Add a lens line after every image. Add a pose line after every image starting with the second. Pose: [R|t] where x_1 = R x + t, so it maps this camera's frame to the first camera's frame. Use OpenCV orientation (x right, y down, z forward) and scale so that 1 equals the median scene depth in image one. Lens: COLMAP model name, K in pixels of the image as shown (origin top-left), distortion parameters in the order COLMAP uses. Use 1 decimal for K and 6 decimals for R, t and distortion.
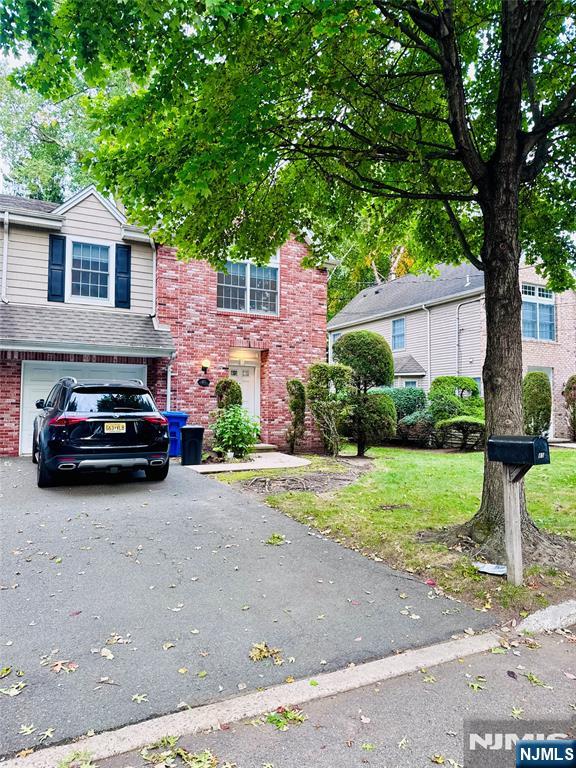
lens RADIAL K [[537.6, 0, 288.1], [0, 537.6, 377.8], [0, 0, 1]] dist [0.008467, 0.001672]
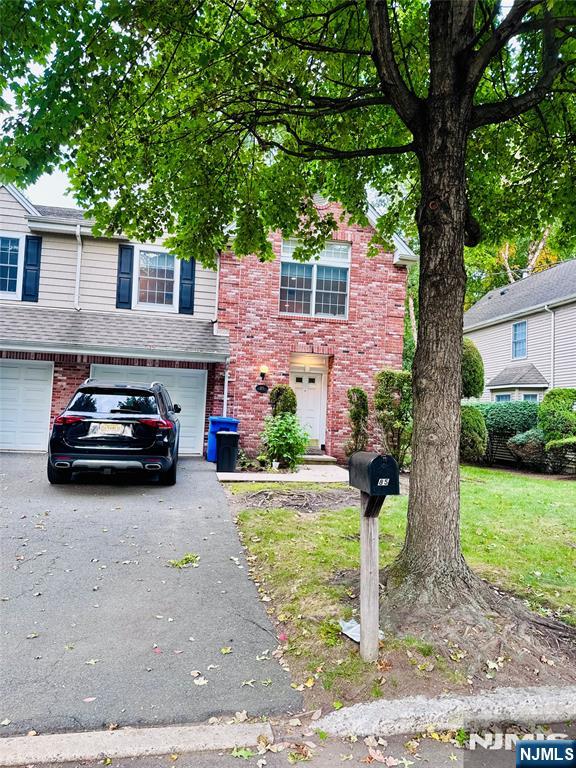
lens RADIAL K [[536.0, 0, 288.0], [0, 536.0, 384.0], [0, 0, 1]] dist [0.063187, -0.052925]
pose [[0.954893, 0.016464, -0.296493, 0.181292], [-0.019623, 0.999778, -0.007681, 0.006889], [0.296301, 0.013153, 0.955004, 0.090450]]
